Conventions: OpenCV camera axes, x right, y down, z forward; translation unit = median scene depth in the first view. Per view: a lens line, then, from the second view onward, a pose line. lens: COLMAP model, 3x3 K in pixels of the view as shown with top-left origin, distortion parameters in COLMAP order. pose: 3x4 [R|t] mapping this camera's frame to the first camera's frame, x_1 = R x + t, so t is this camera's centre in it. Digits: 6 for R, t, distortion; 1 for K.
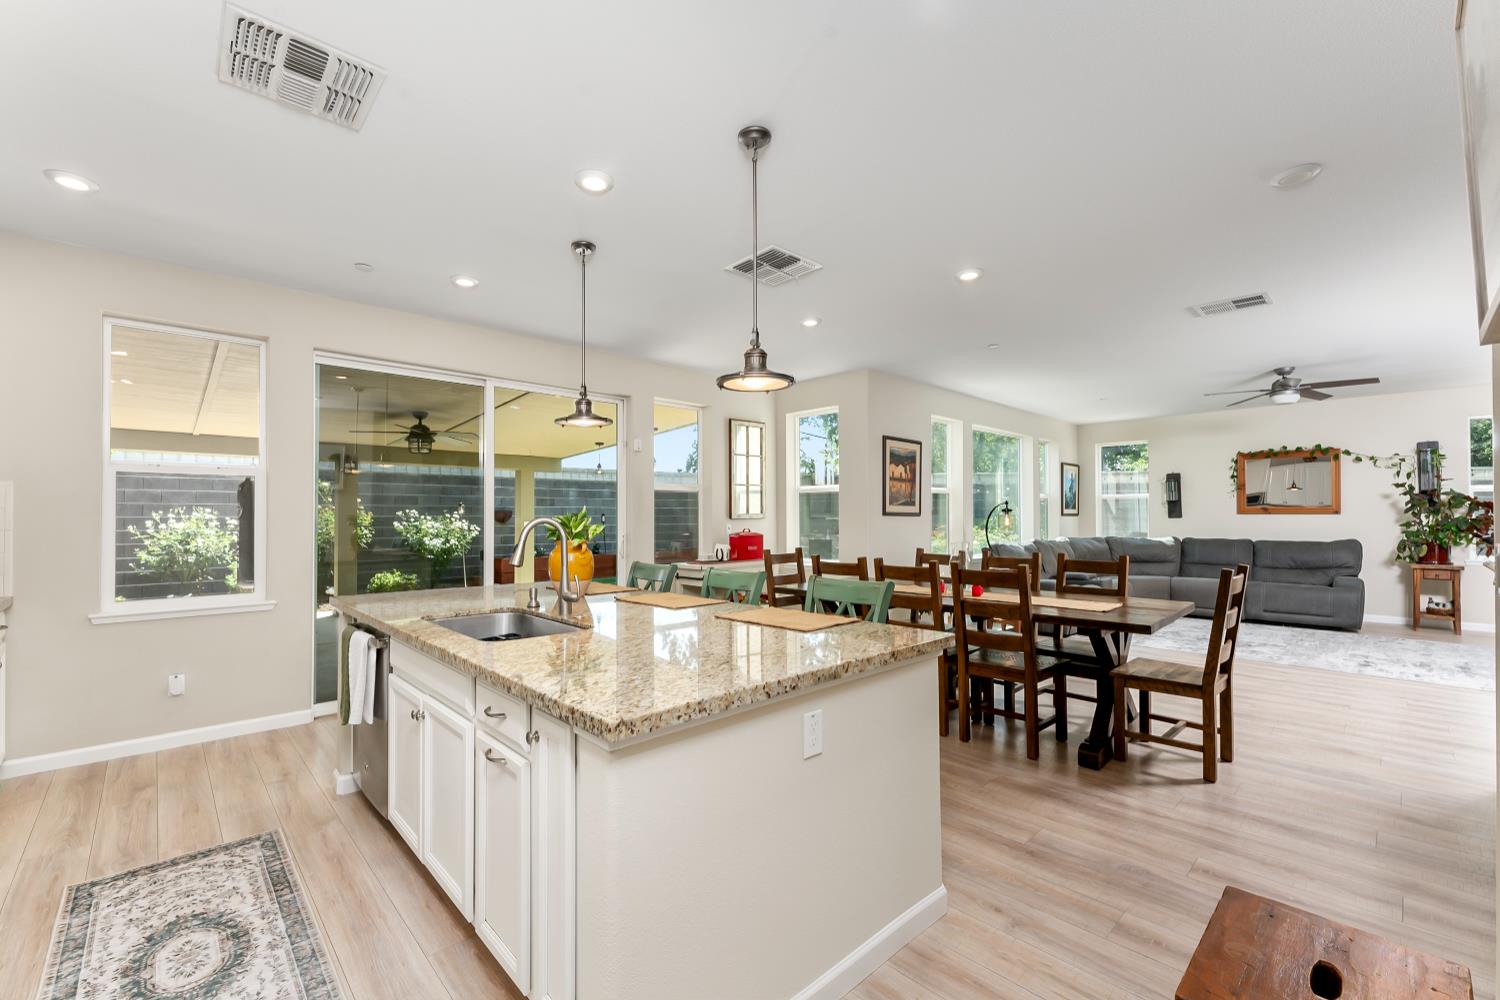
lens RADIAL K [[624.7, 0, 739.3], [0, 624.7, 507.7], [0, 0, 1]] dist [-0.004212, 0.000152]
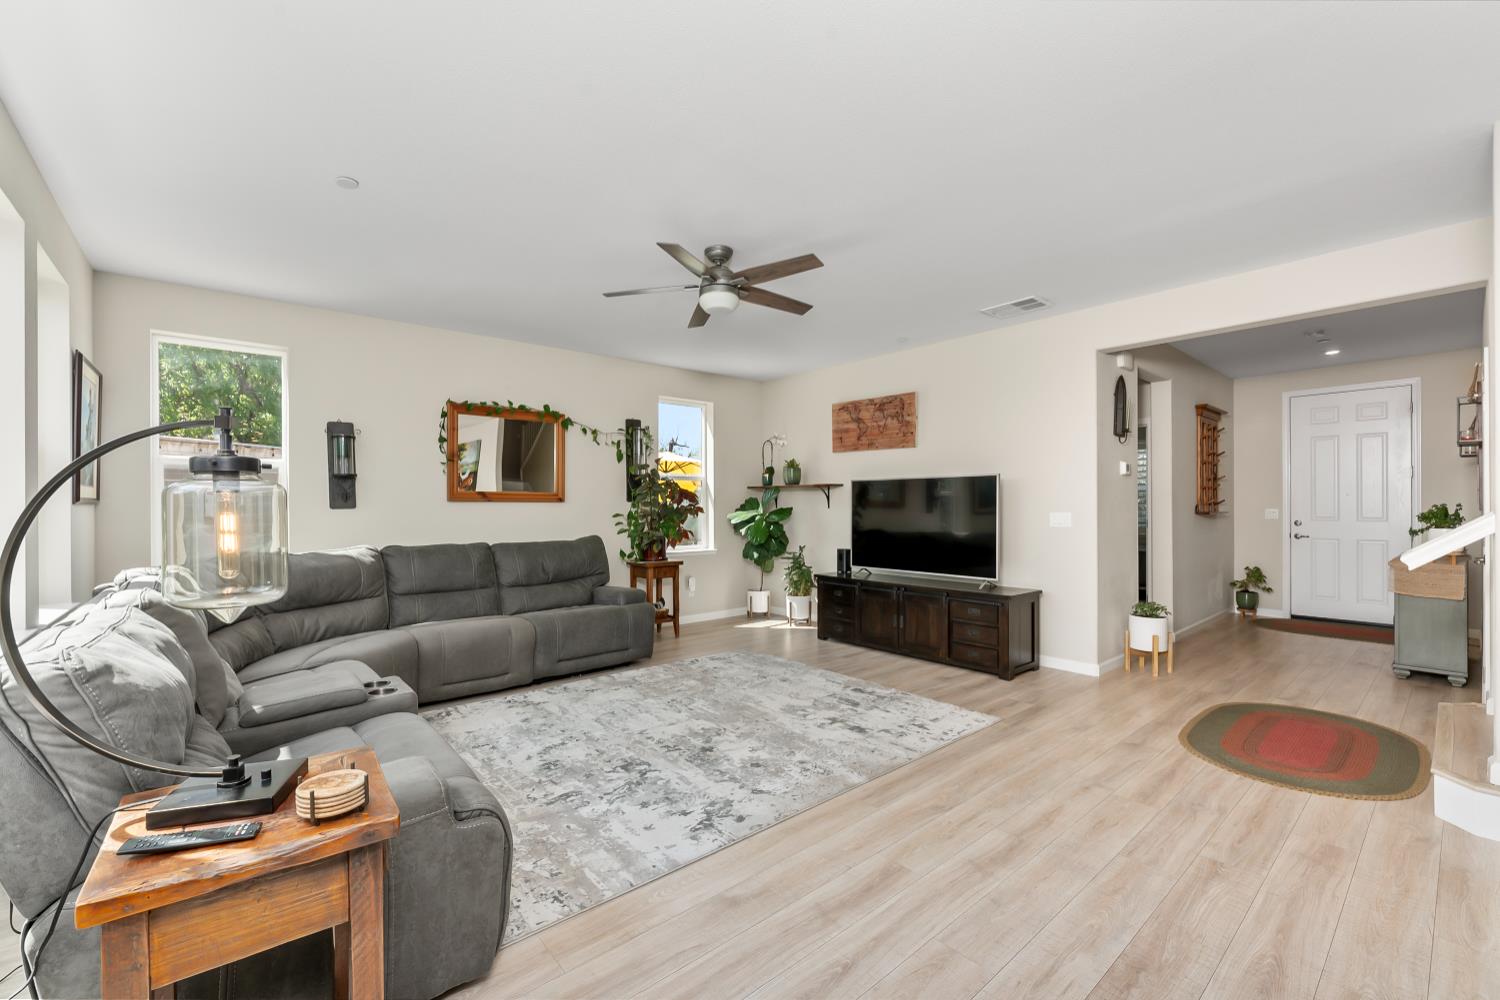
lens RADIAL K [[616.6, 0, 742.4], [0, 616.6, 511.0], [0, 0, 1]] dist [0.002310, -0.004867]
pose [[0.052577, -0.008023, 0.998585, 0.317857], [-0.011075, 0.999902, 0.008617, 0.015786], [-0.998555, -0.011513, 0.052483, 0.995592]]
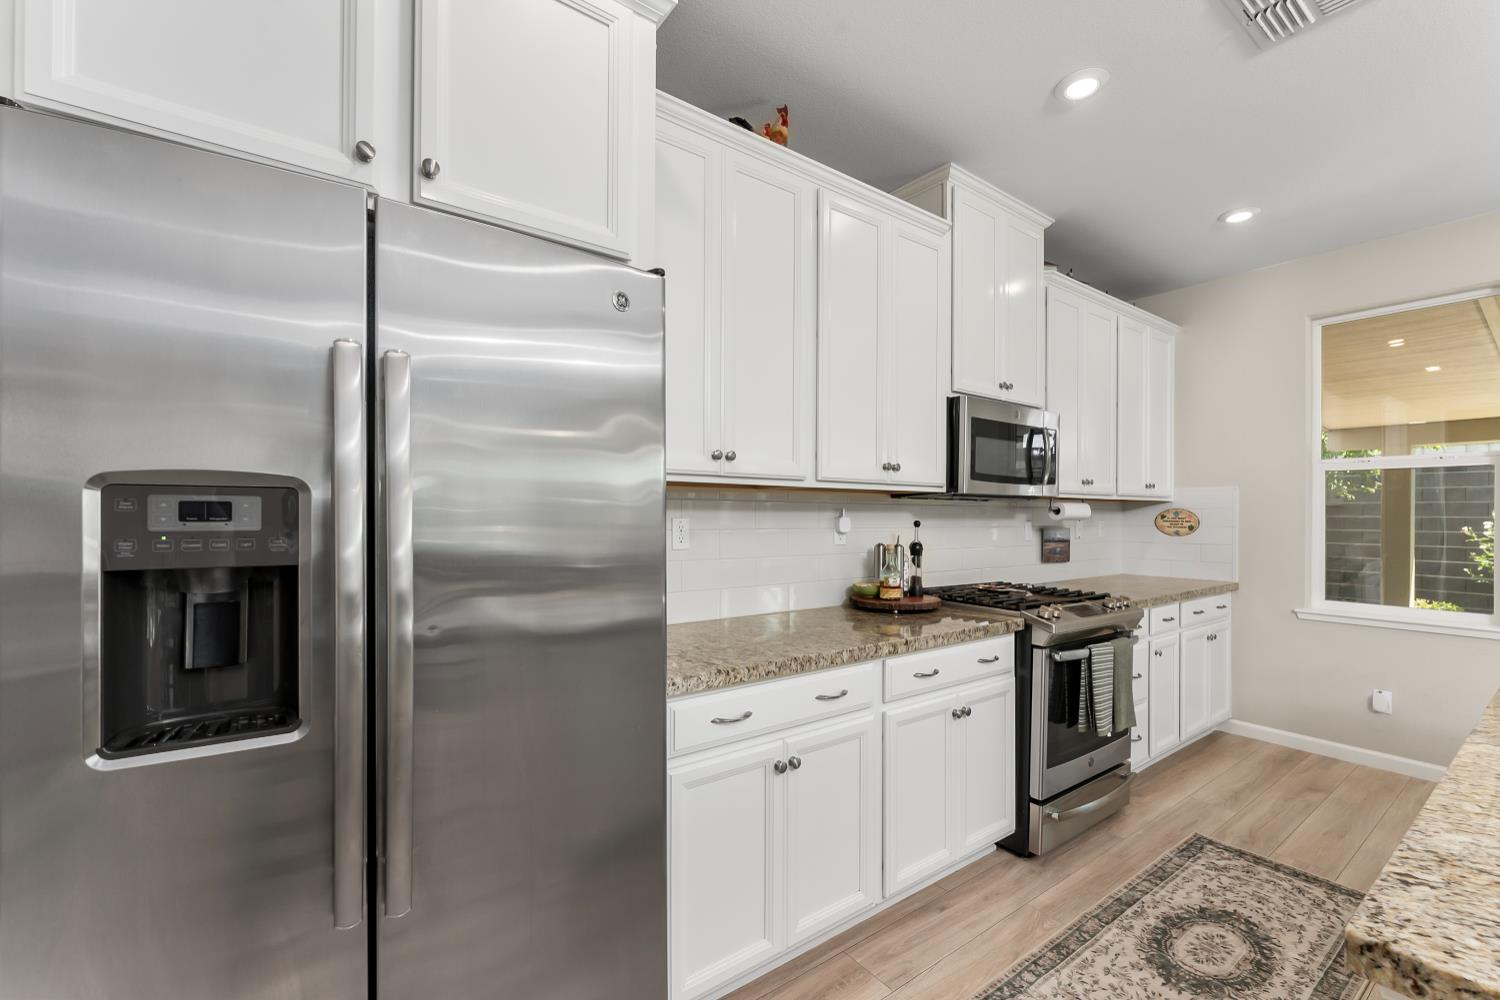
lens RADIAL K [[616.6, 0, 742.4], [0, 616.6, 511.0], [0, 0, 1]] dist [0.002310, -0.004867]
pose [[-0.130592, -0.004178, -0.991427, 0.066161], [0.008431, 0.999950, -0.005325, 0.002398], [0.991400, -0.009054, -0.130550, 0.117263]]
